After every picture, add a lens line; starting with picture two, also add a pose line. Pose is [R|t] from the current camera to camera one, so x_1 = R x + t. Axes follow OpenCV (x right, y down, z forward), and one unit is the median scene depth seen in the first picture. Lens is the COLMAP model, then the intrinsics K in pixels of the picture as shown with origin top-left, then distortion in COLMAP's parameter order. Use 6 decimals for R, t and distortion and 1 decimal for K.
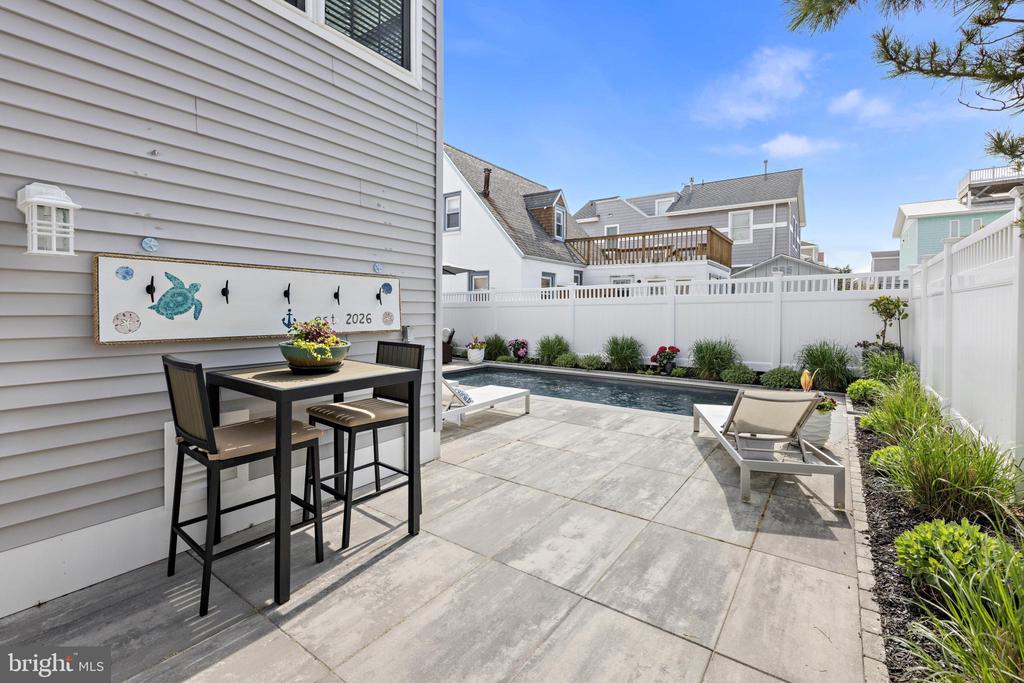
lens RADIAL K [[451.6, 0, 519.7], [0, 451.6, 315.1], [0, 0, 1]] dist [-0.004080, 0.000002]
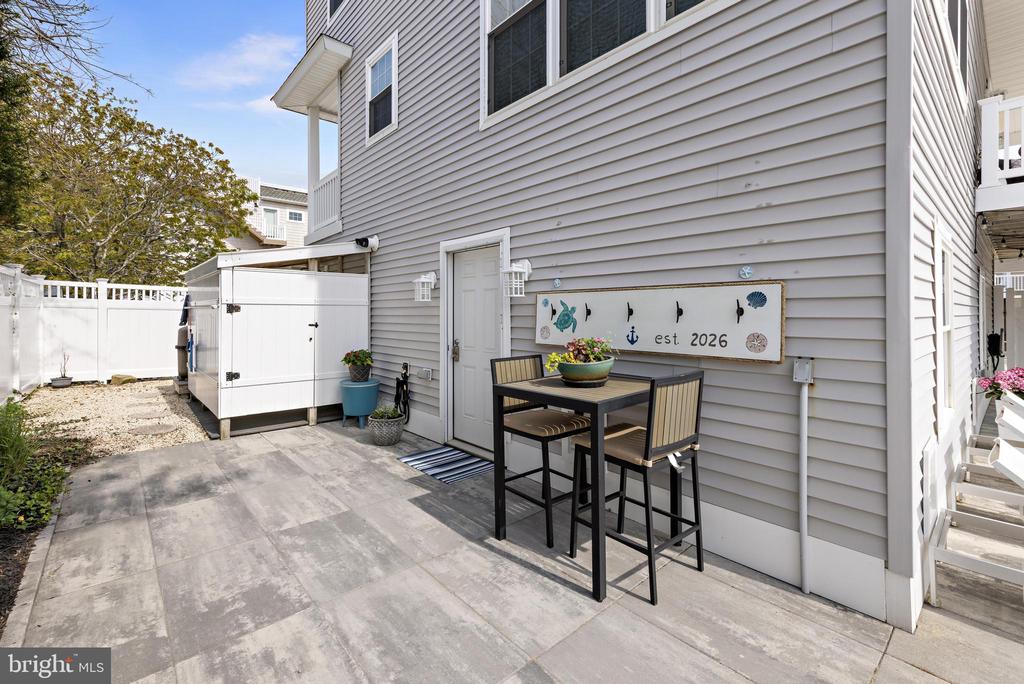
lens RADIAL K [[451.6, 0, 501.0], [0, 451.6, 316.7], [0, 0, 1]] dist [-0.004080, 0.000002]
pose [[-0.249822, -0.008985, -0.968250, 0.675429], [-0.023306, 0.999723, -0.003264, -0.029382], [0.968011, 0.021751, -0.249963, 1.114351]]
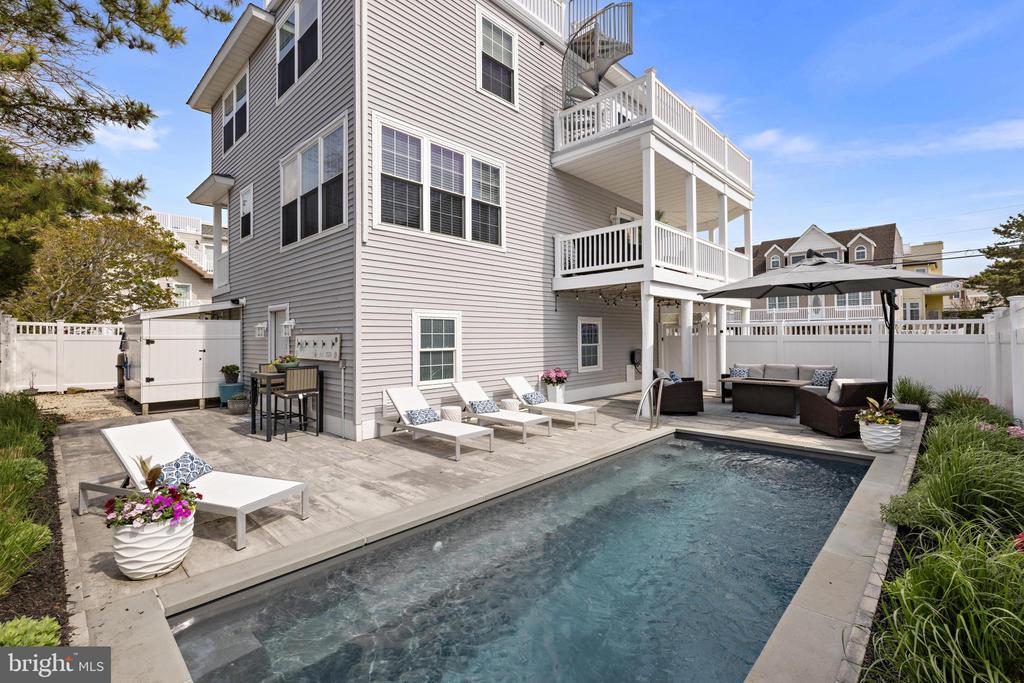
lens RADIAL K [[451.6, 0, 522.9], [0, 451.6, 337.0], [0, 0, 1]] dist [-0.004080, 0.000002]
pose [[-0.145695, -0.017452, -0.989176, 2.169751], [-0.016407, 0.999750, -0.015222, -0.077845], [0.989194, 0.014012, -0.145944, 2.946374]]
